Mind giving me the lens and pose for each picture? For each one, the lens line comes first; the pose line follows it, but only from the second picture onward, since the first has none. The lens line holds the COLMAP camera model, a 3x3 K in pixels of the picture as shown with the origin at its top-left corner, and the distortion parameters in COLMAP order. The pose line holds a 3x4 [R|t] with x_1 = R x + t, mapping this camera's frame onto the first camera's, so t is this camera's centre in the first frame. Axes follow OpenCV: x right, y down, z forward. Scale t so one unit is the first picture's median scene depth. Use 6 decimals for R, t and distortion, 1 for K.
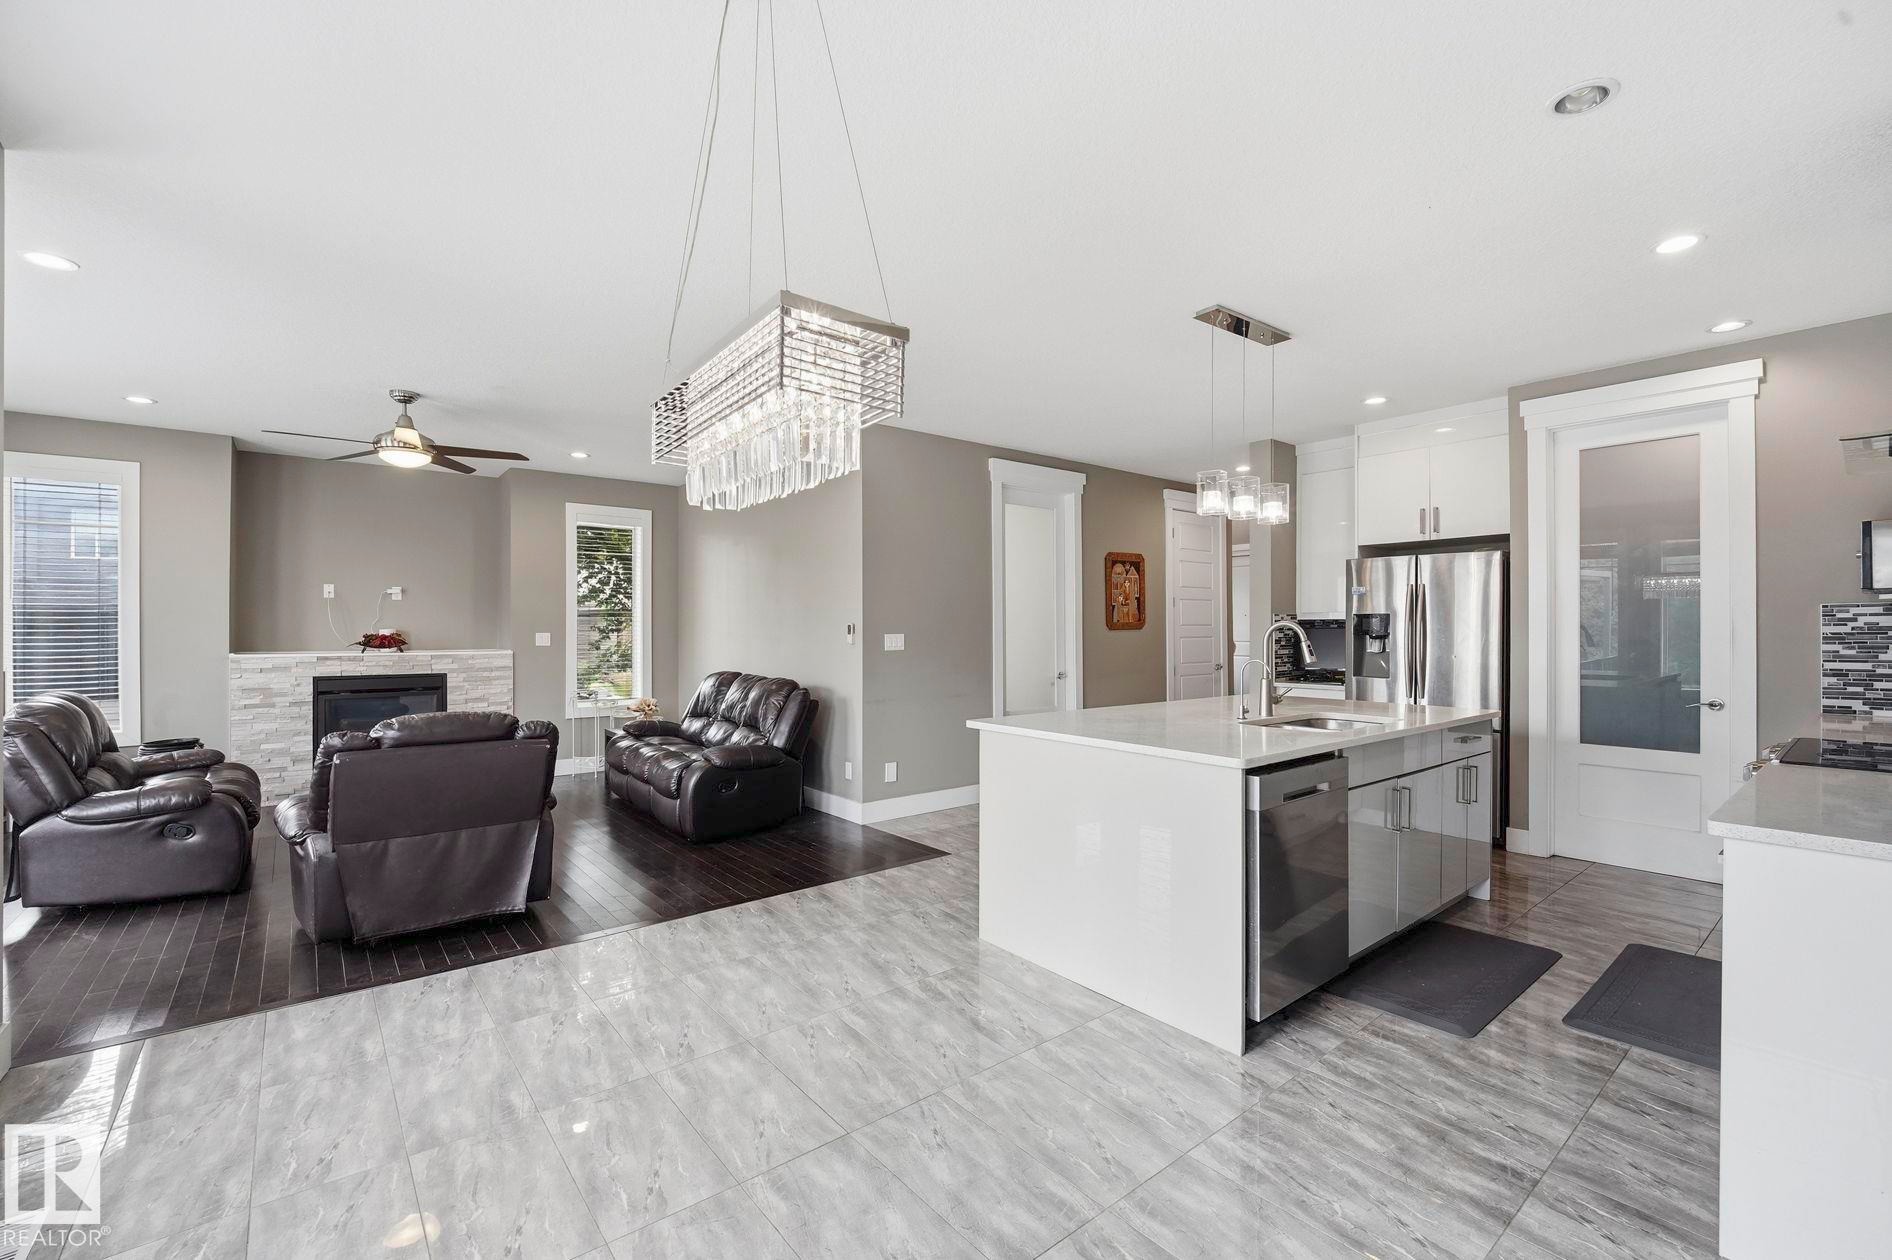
lens RADIAL K [[796.7, 0, 946.7], [0, 796.7, 624.6], [0, 0, 1]] dist [-0.011590, -0.000133]
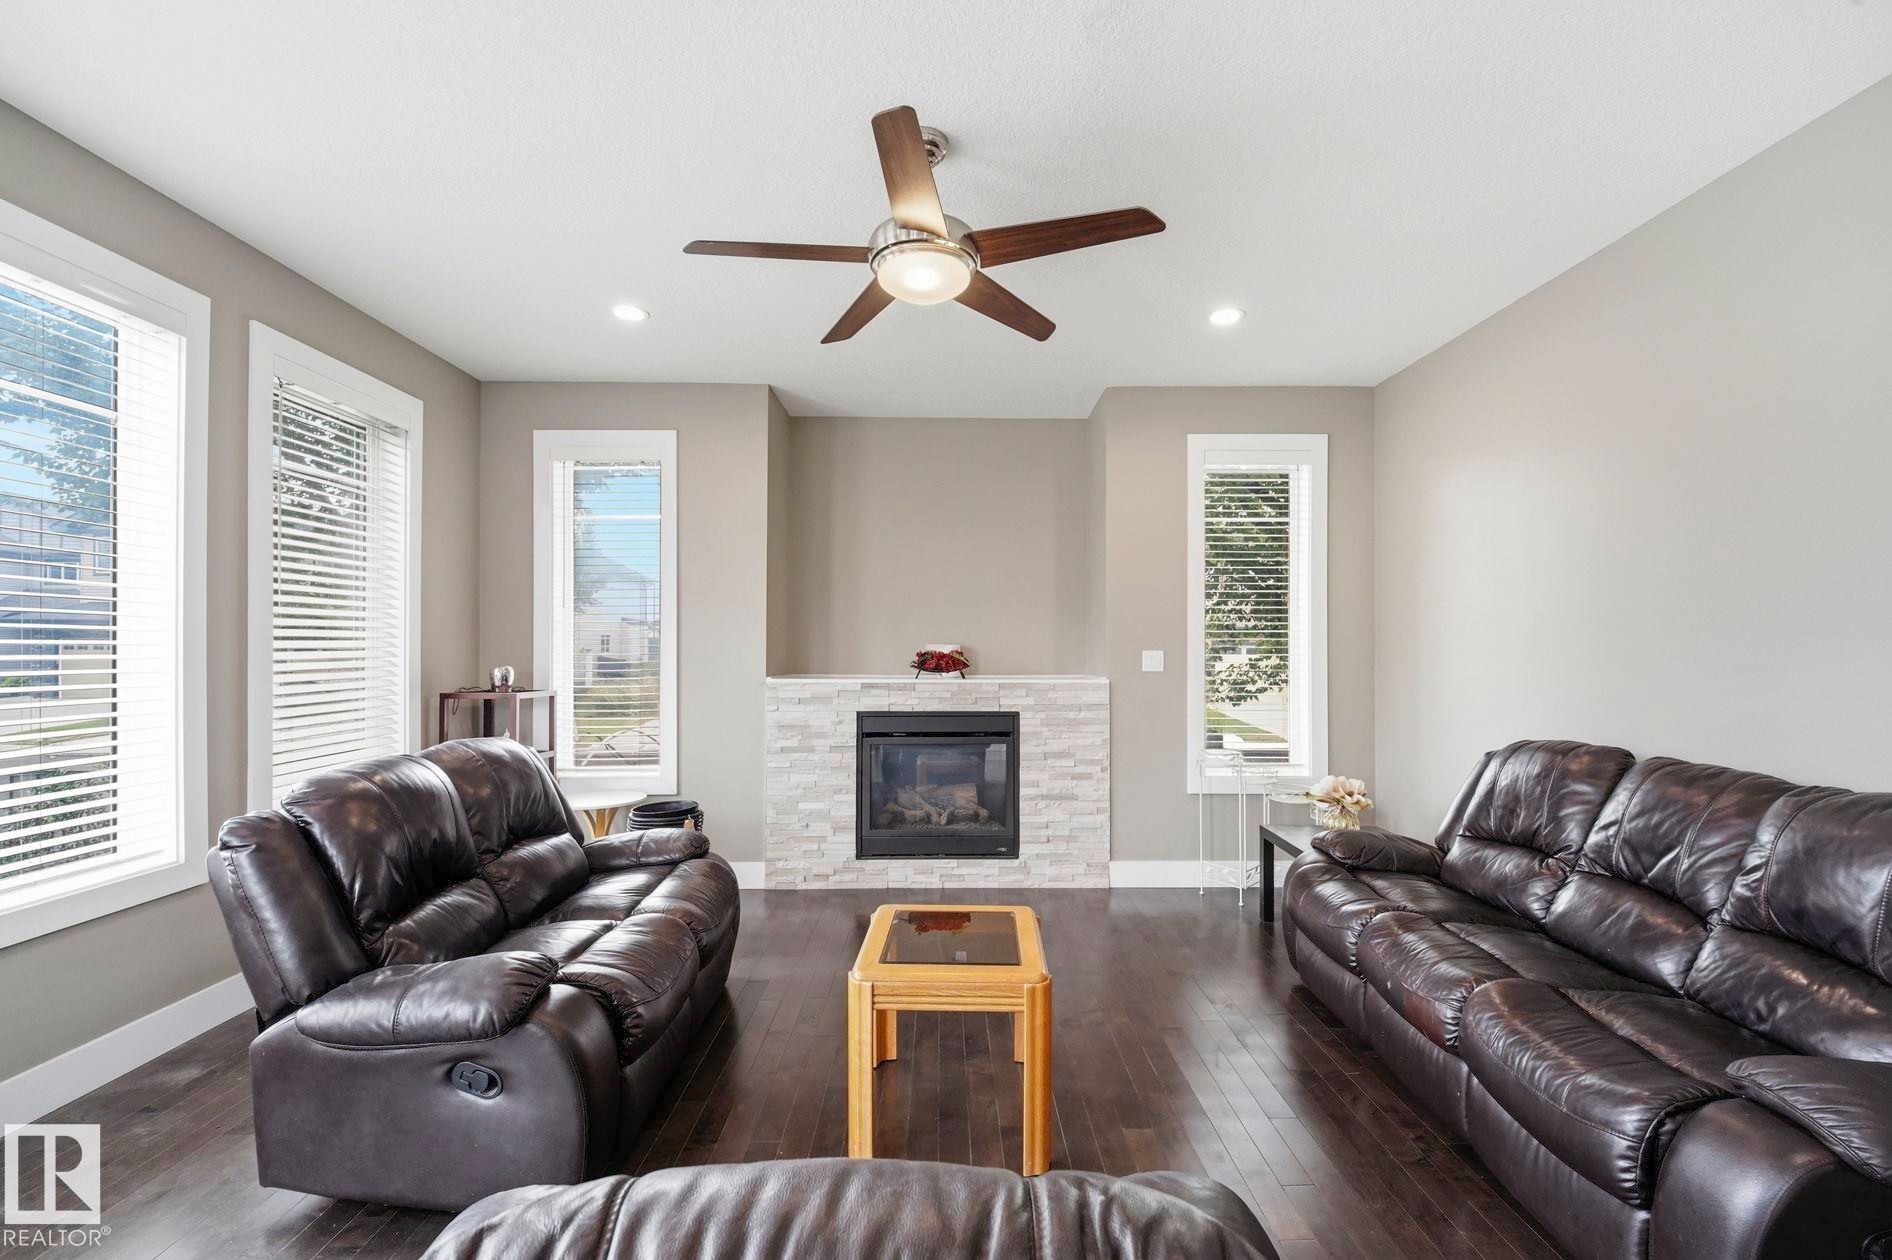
lens RADIAL K [[780.2, 0, 953.5], [0, 780.2, 638.6], [0, 0, 1]] dist [-0.001166, -0.000093]
pose [[0.776980, -0.006532, -0.629491, -0.276724], [0.002074, 0.999967, -0.007816, 0.005791], [0.629521, 0.004767, 0.776969, 0.482916]]
